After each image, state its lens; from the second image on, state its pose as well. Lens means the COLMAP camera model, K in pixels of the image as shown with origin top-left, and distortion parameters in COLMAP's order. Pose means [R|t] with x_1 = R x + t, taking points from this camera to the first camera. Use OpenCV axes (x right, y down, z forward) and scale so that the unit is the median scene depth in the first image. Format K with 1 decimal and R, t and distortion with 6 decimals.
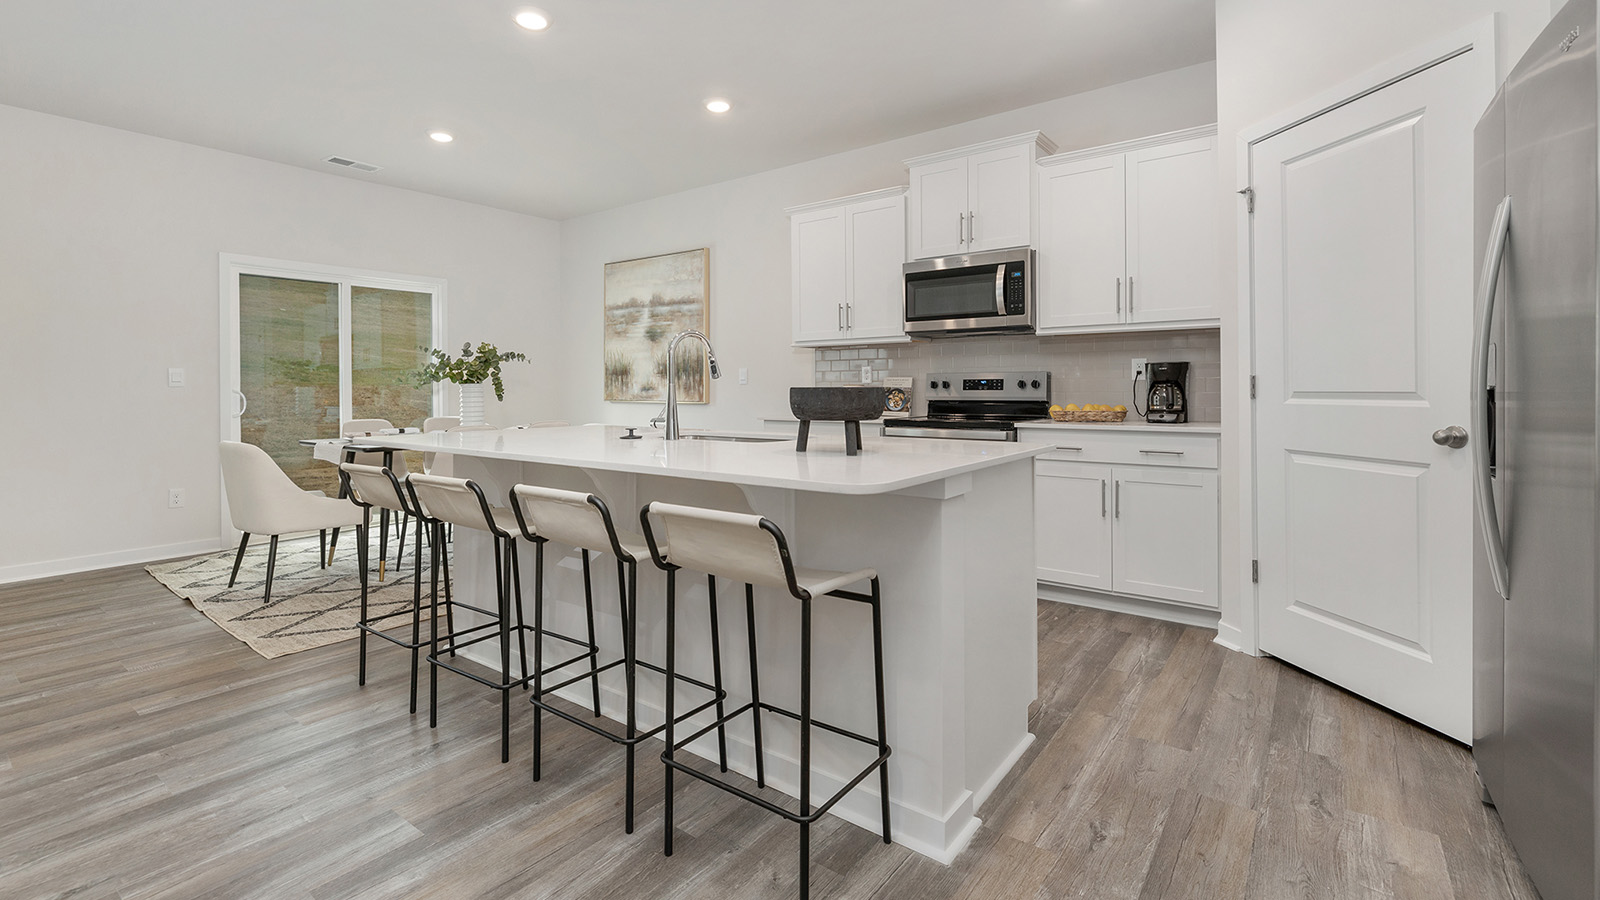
lens RADIAL K [[694.2, 0, 788.4], [0, 694.2, 454.8], [0, 0, 1]] dist [-0.004835, -0.001017]
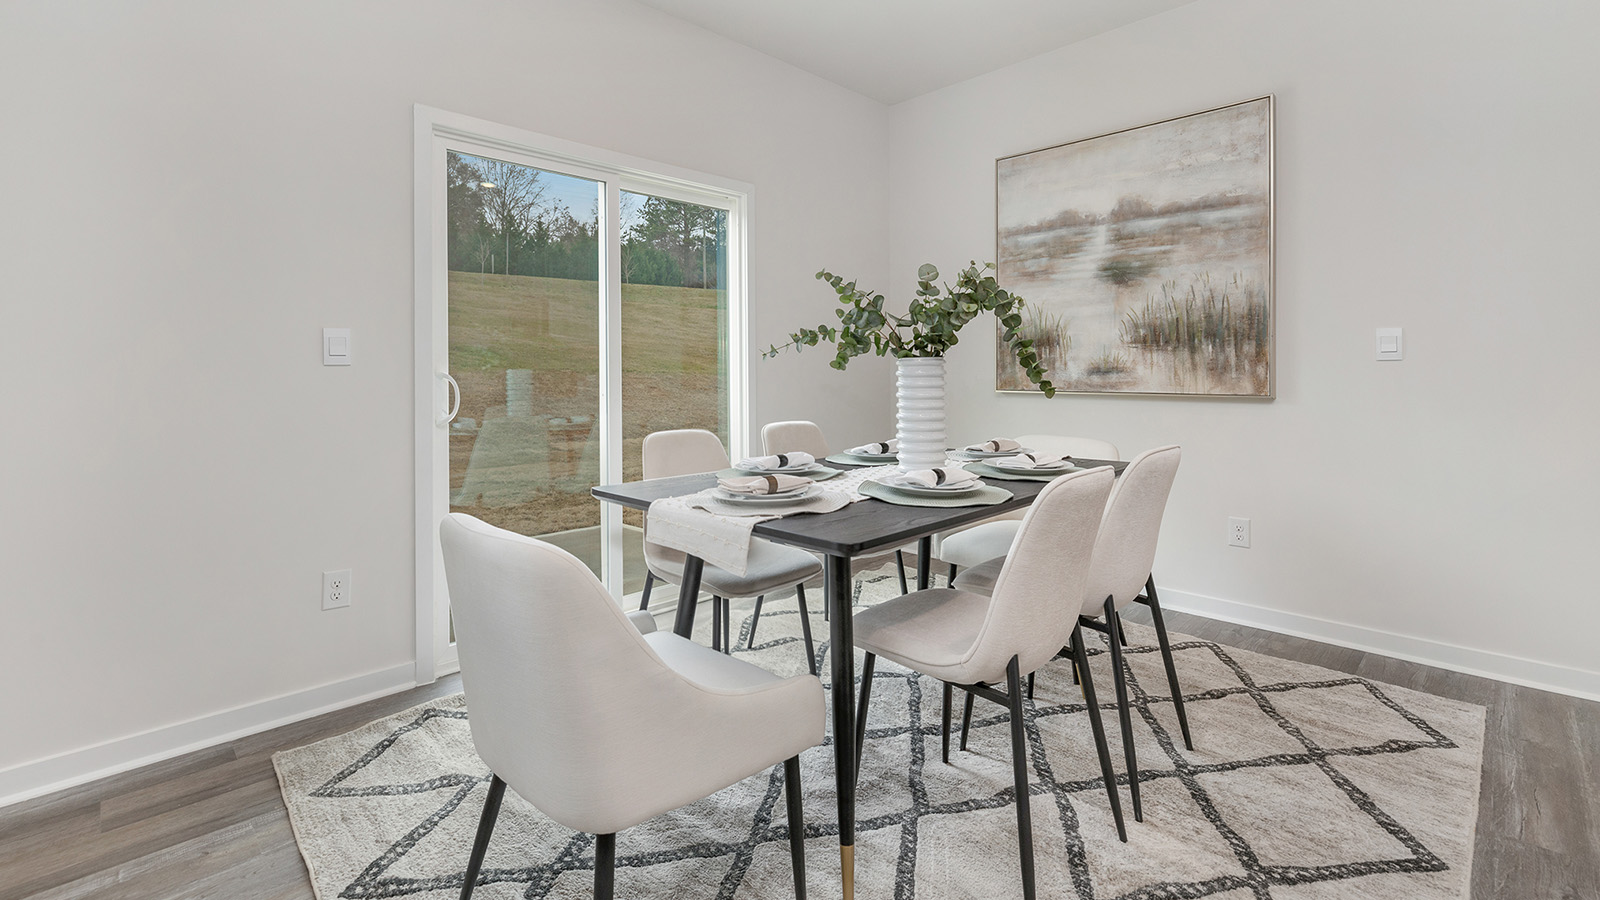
lens RADIAL K [[694.2, 0, 801.9], [0, 694.2, 446.2], [0, 0, 1]] dist [-0.004835, -0.001017]
pose [[0.989894, 0.014212, -0.141093, -0.382437], [-0.012829, 0.999860, 0.010711, -0.039376], [0.141226, -0.008793, 0.989938, 0.437198]]
